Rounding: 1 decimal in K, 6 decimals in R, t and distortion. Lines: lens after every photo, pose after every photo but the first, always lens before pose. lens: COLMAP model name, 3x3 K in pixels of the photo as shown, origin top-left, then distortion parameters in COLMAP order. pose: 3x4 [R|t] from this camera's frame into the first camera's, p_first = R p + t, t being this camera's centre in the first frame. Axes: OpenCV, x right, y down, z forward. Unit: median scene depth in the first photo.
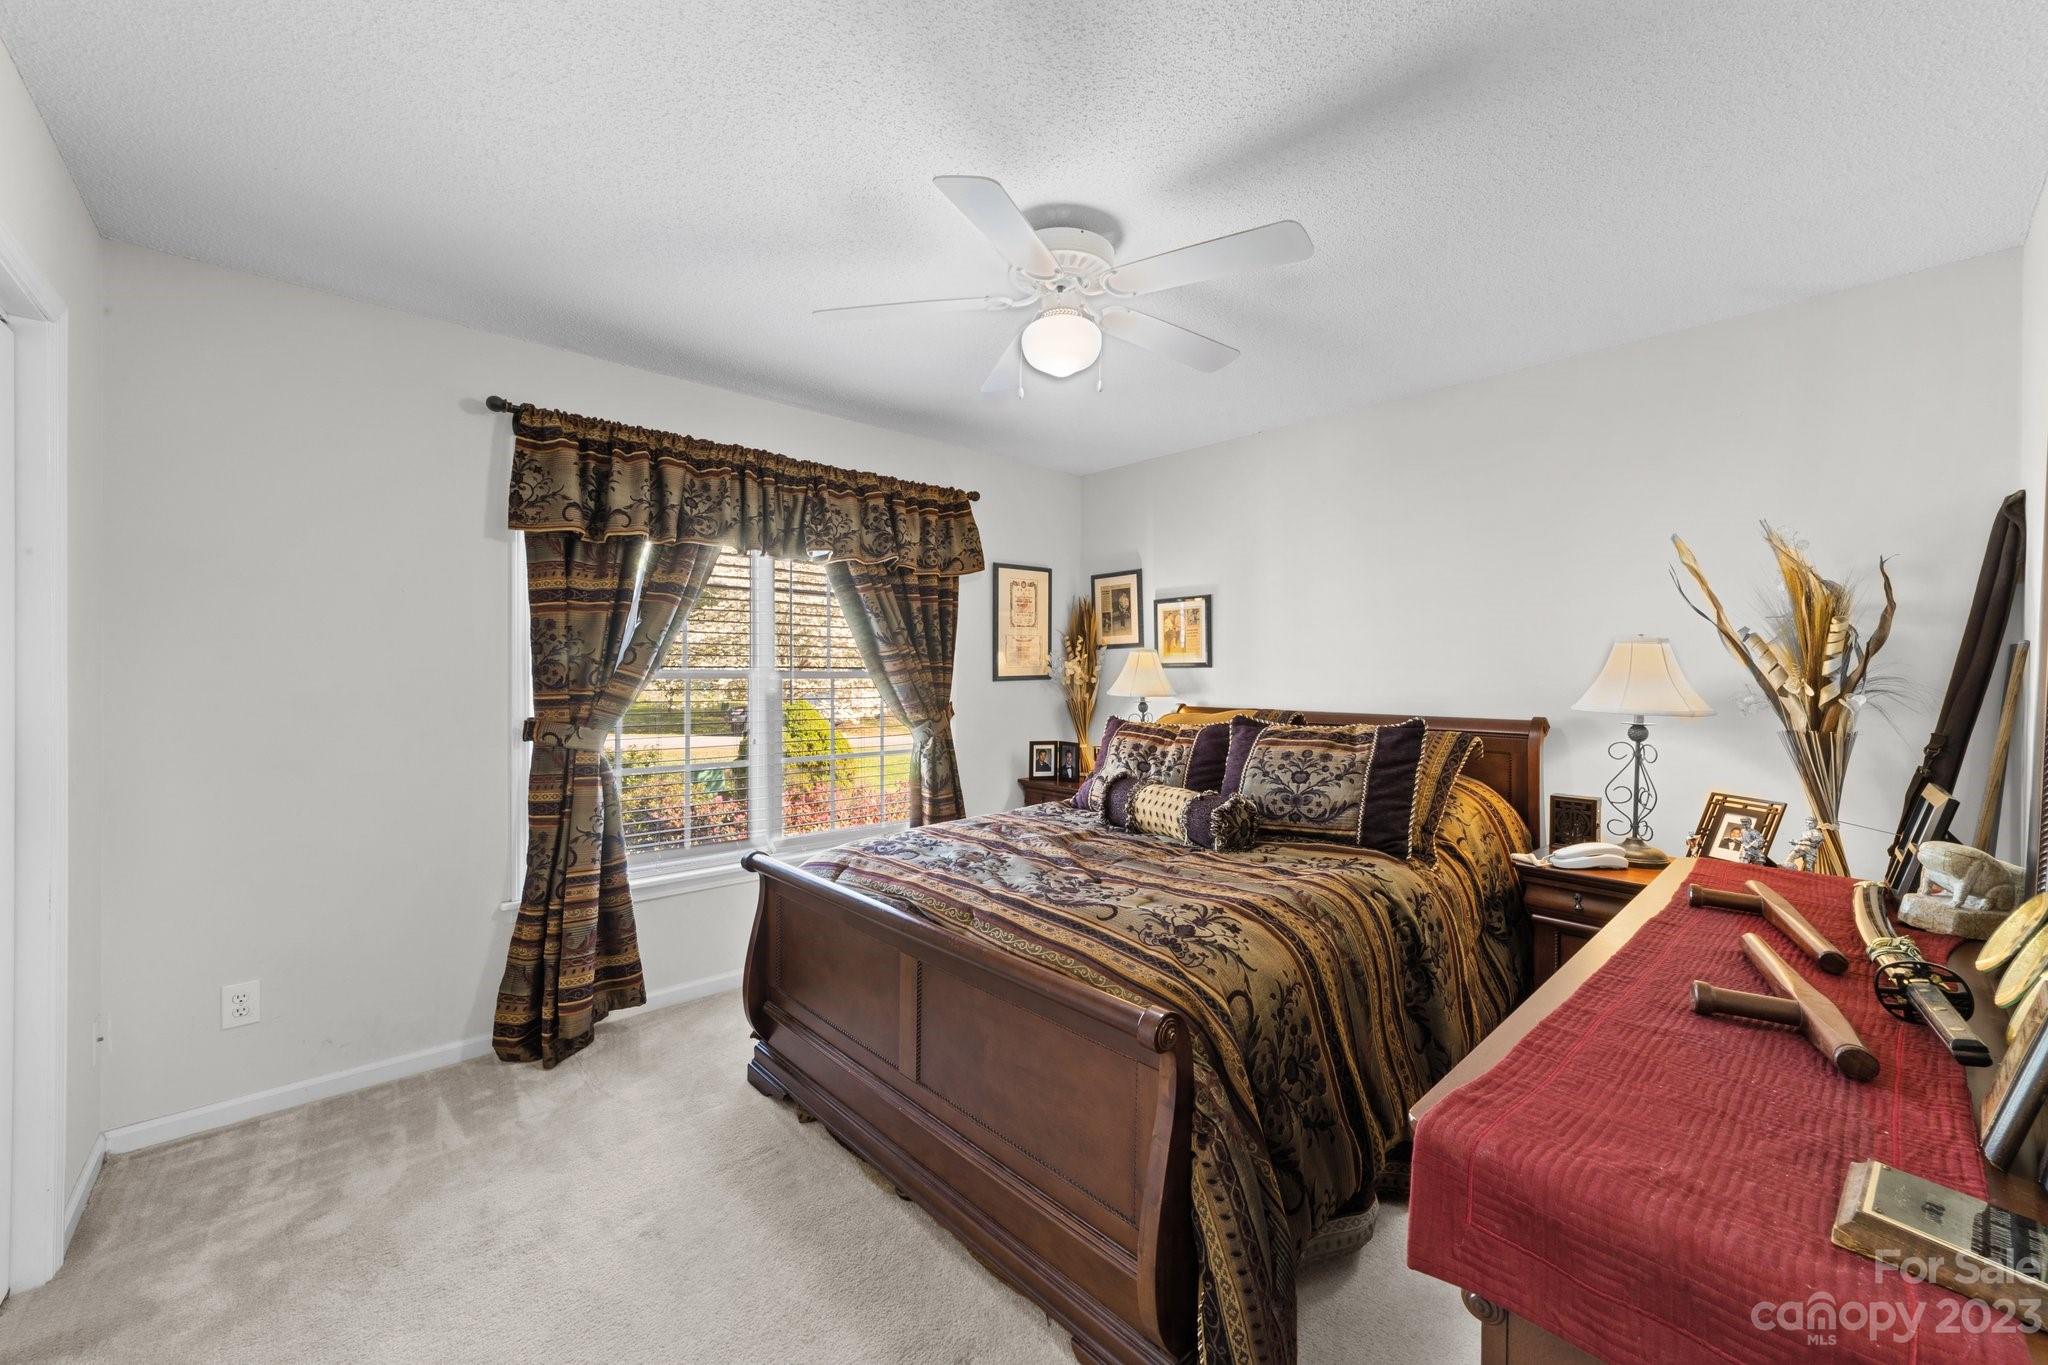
lens RADIAL K [[806.0, 0, 1017.4], [0, 806.0, 673.5], [0, 0, 1]] dist [-0.000101, 0.000148]
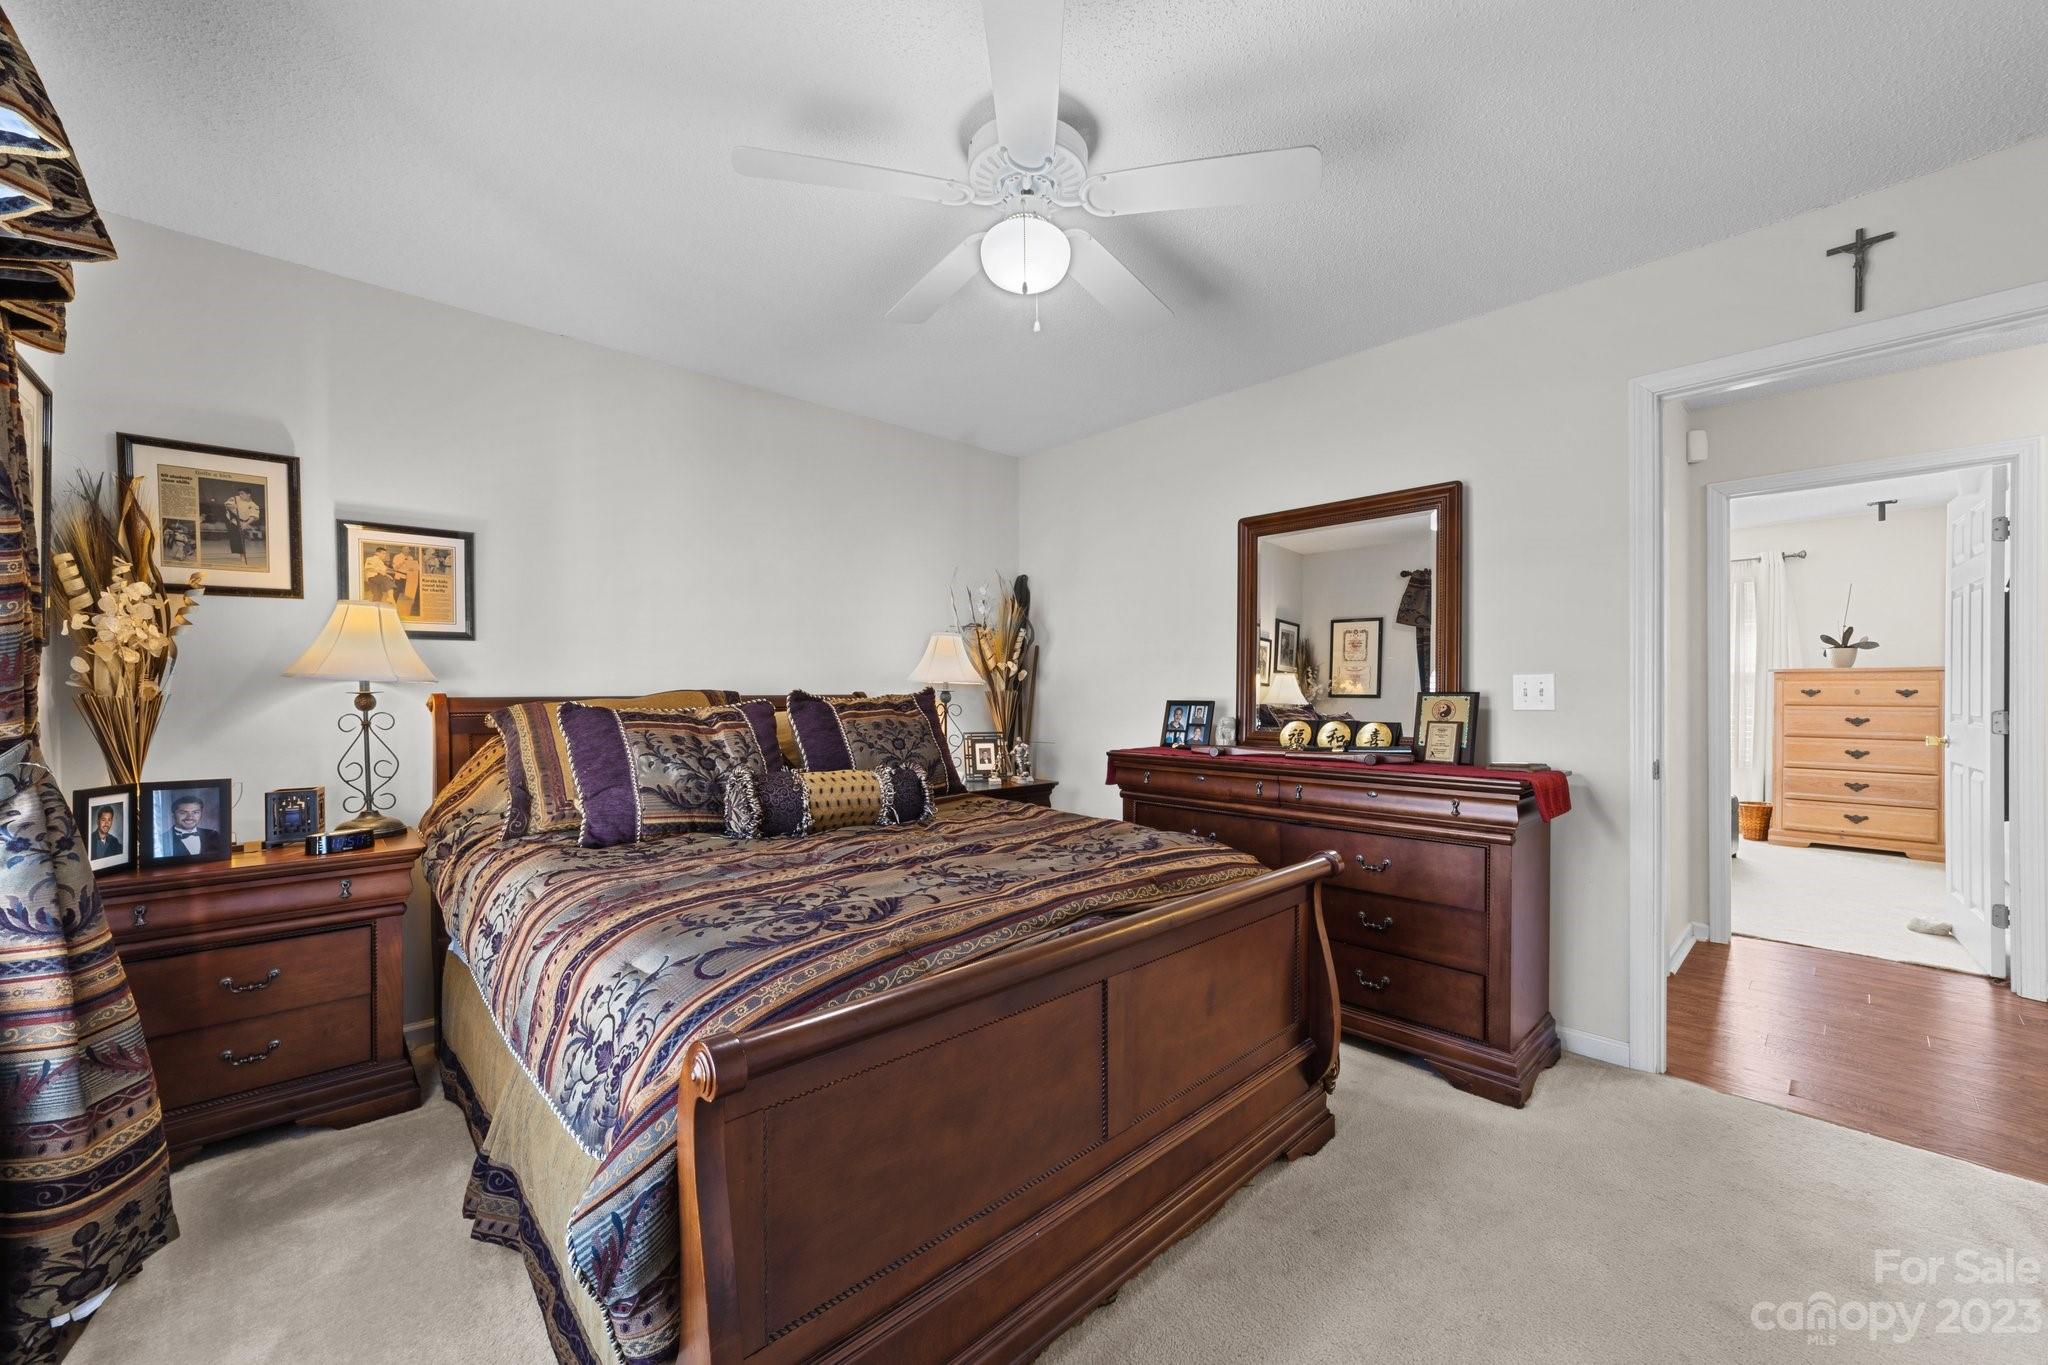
lens RADIAL K [[793.9, 0, 1024.0], [0, 793.9, 682.5], [0, 0, 1]] dist [-0.001811, 0.000576]
pose [[0.012352, -0.029277, 0.999495, -0.396169], [-0.031194, 0.999073, 0.029650, -0.005320], [-0.999437, -0.031545, 0.011427, 0.478415]]
